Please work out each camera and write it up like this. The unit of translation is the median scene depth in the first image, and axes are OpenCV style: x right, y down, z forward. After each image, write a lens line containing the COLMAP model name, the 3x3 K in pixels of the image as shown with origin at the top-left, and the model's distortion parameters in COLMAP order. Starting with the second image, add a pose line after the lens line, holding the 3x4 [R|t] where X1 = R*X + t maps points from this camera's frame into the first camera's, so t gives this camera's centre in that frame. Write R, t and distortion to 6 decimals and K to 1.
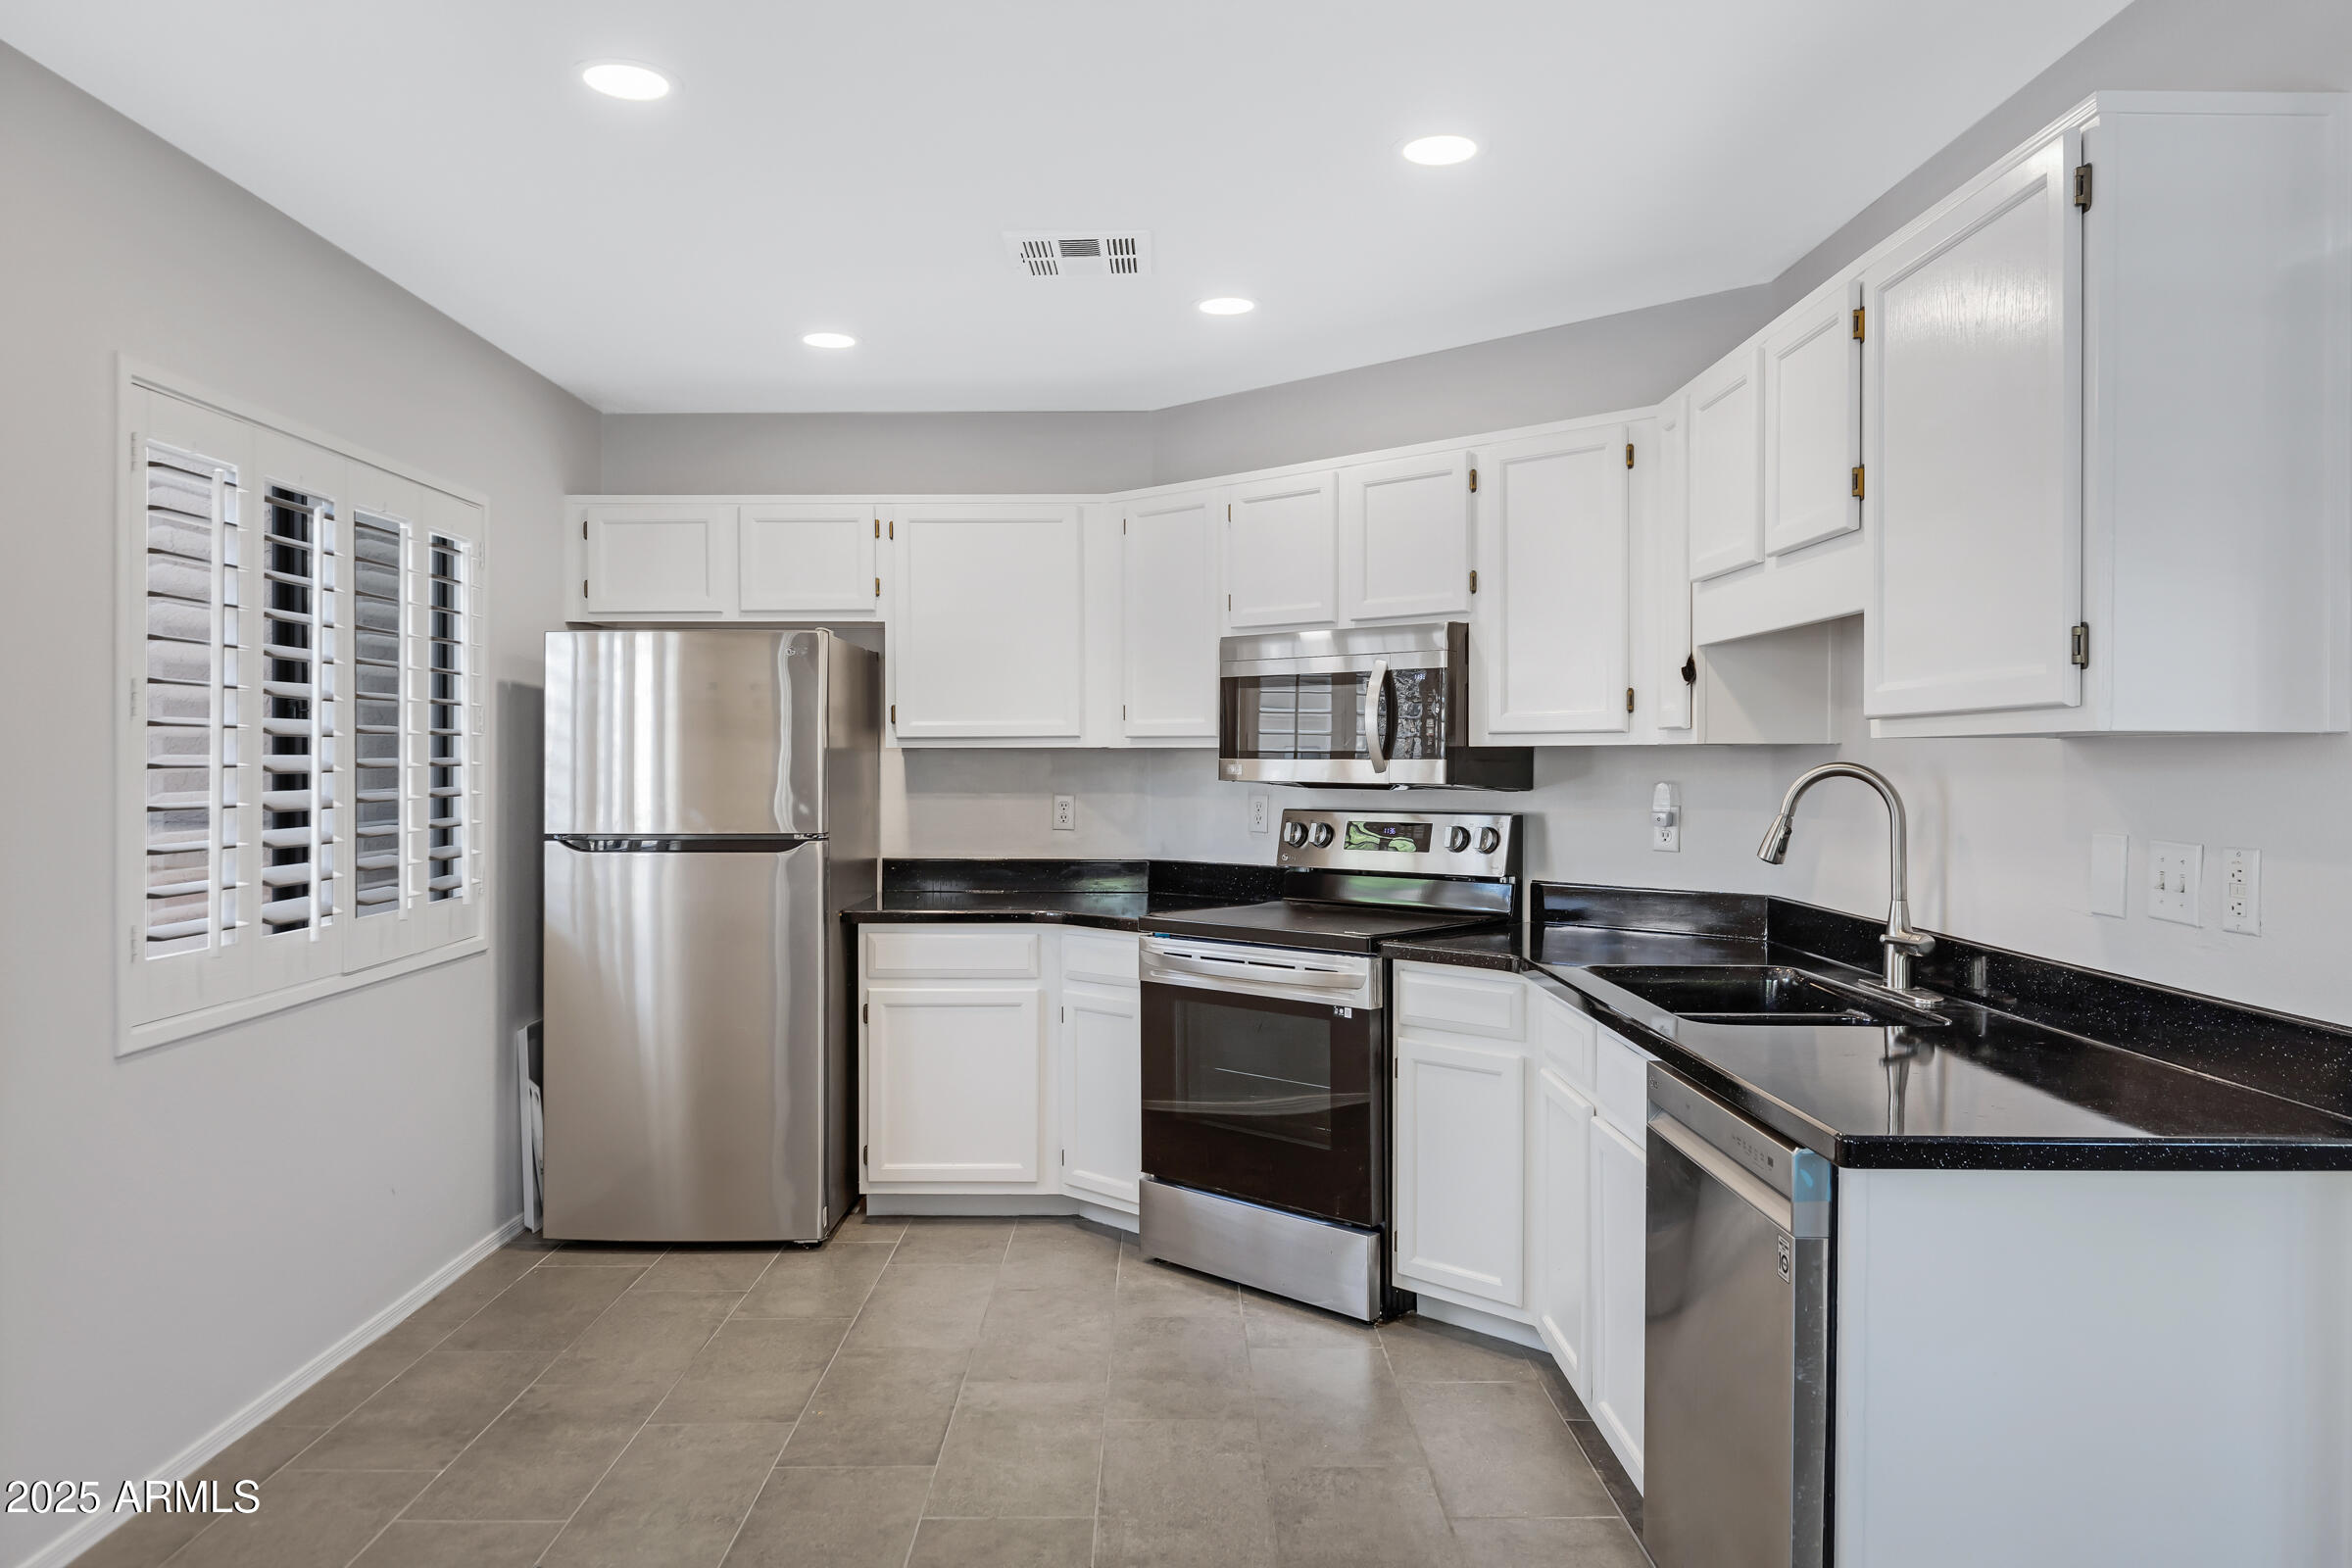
lens RADIAL K [[1614.7, 0, 1176.0], [0, 1614.7, 784.0], [0, 0, 1]] dist [-0.002487, -0.000355]
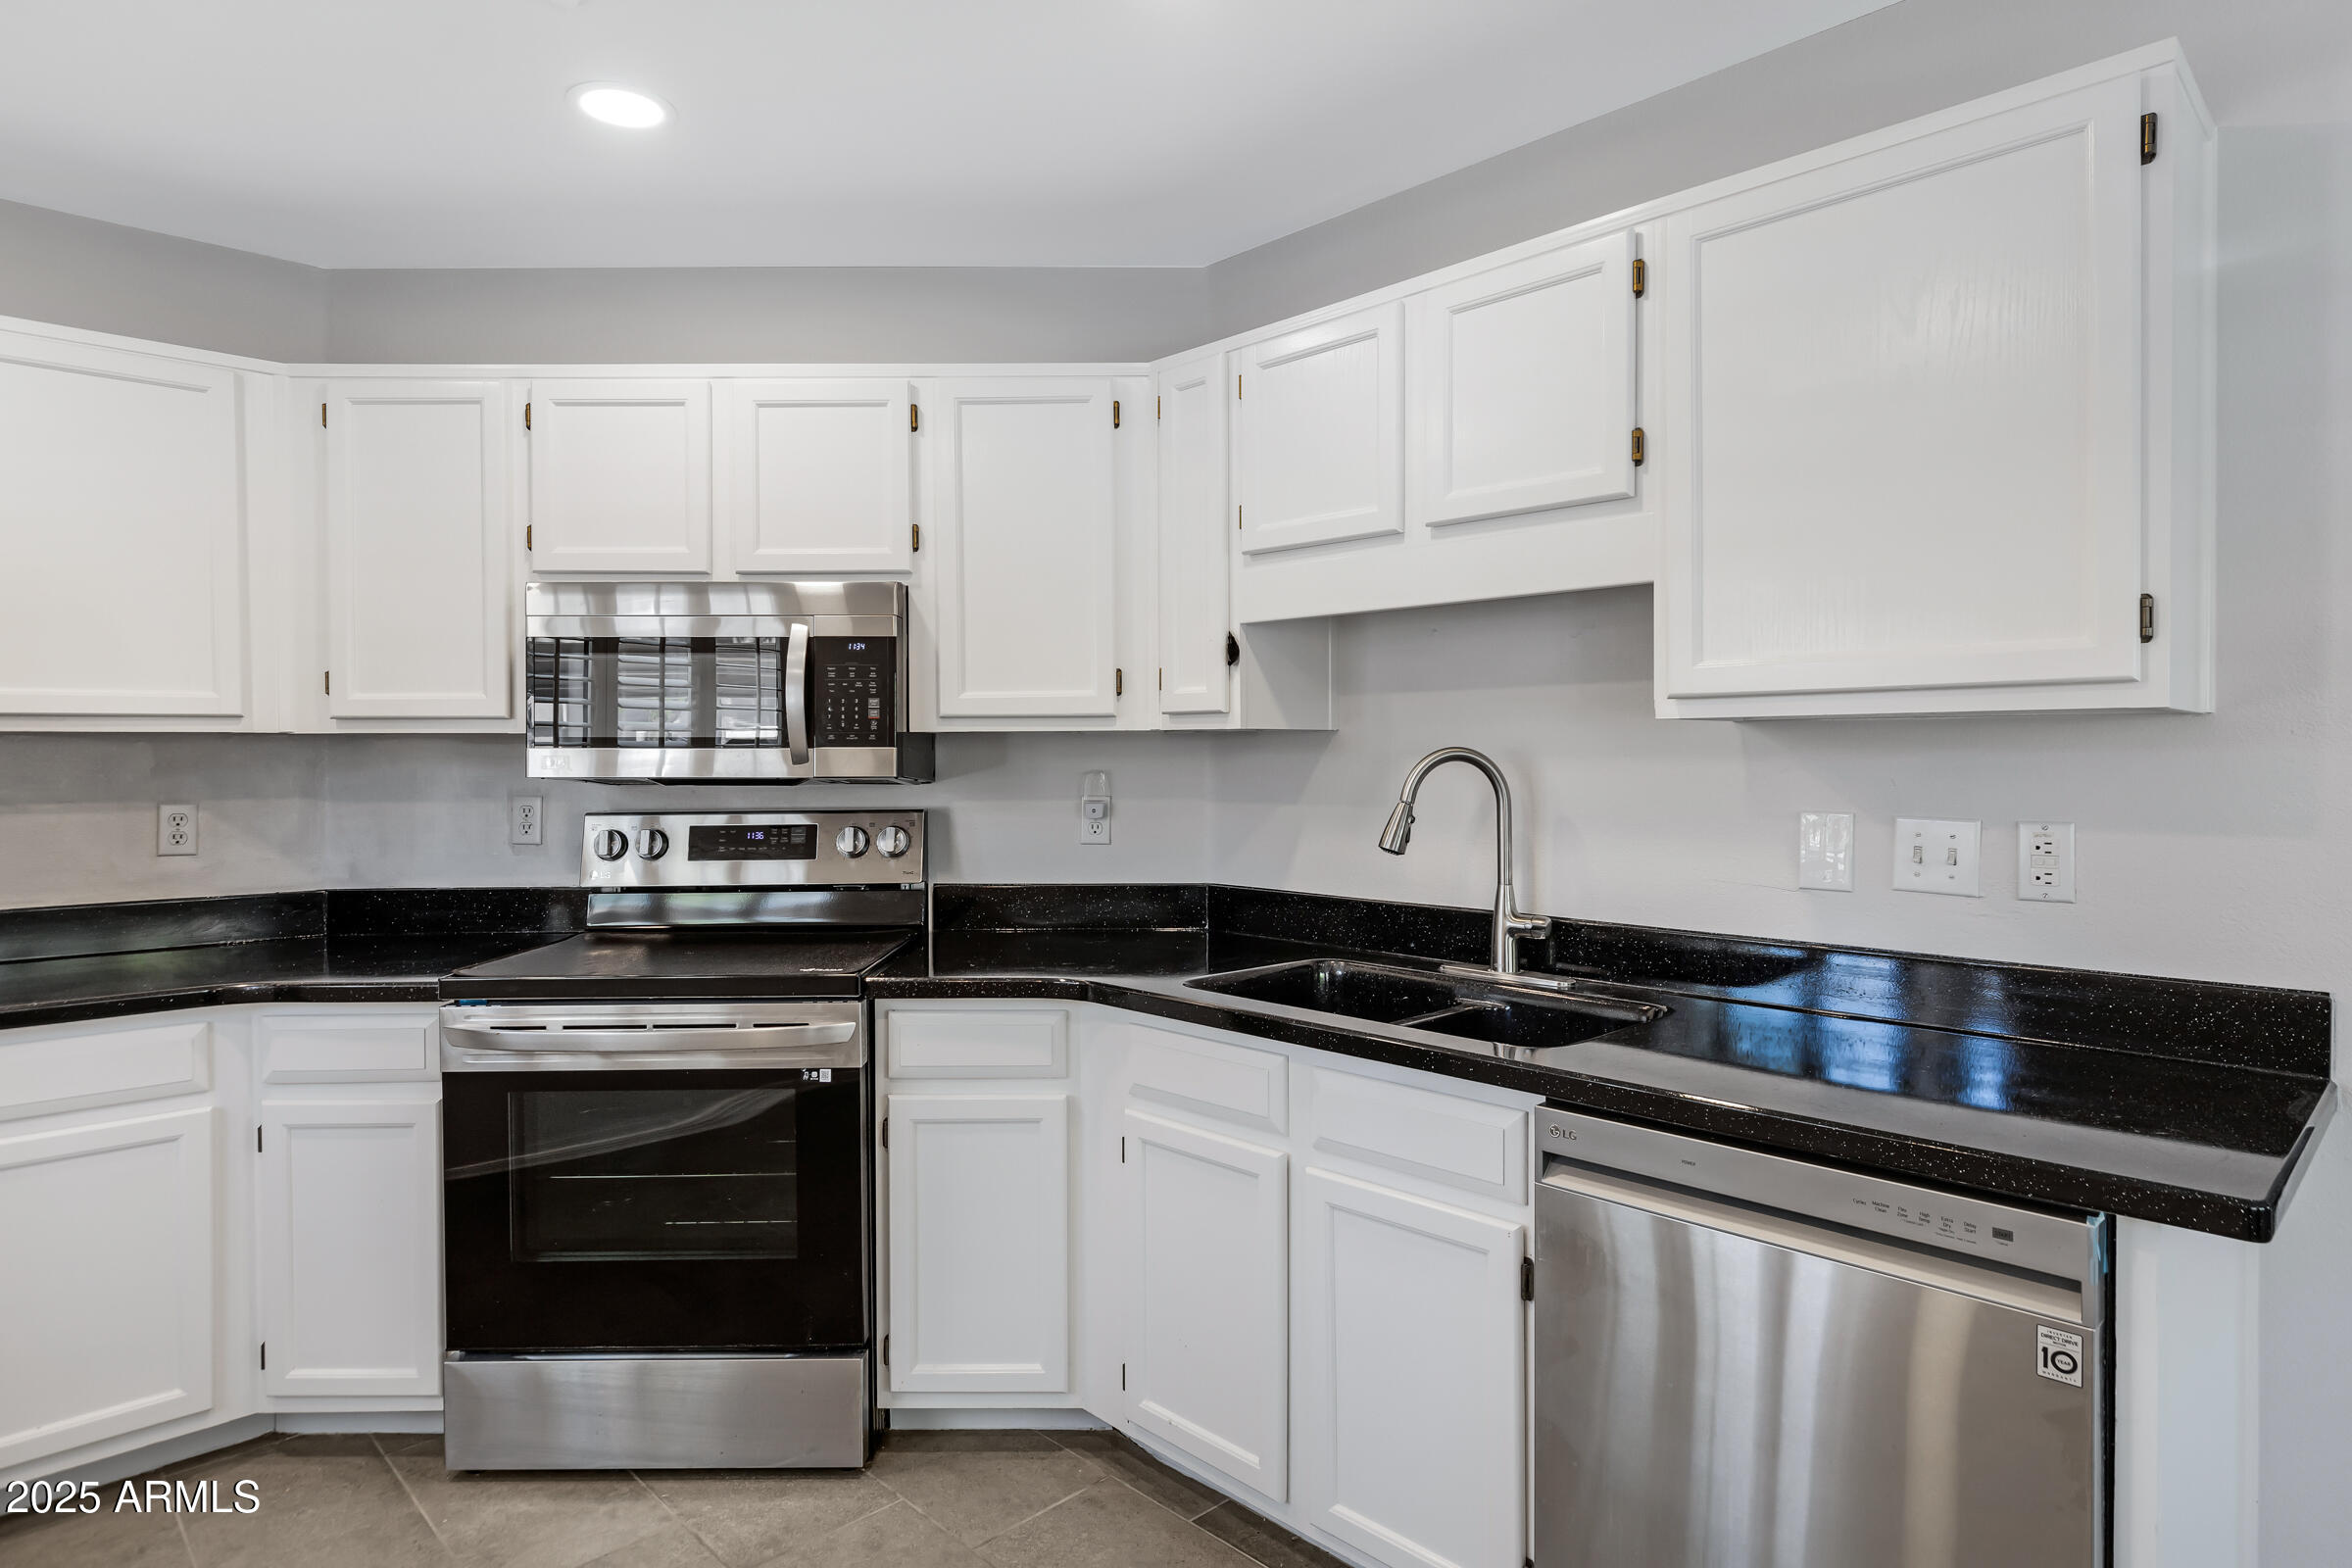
lens RADIAL K [[1294.0, 0, 1174.5], [0, 1294.0, 773.7], [0, 0, 1]] dist [0.002875, -0.000157]
pose [[0.718752, -0.013617, 0.695133, -0.191116], [0.014915, 0.999880, 0.004165, -0.002333], [-0.695106, 0.007374, 0.718869, 0.416865]]
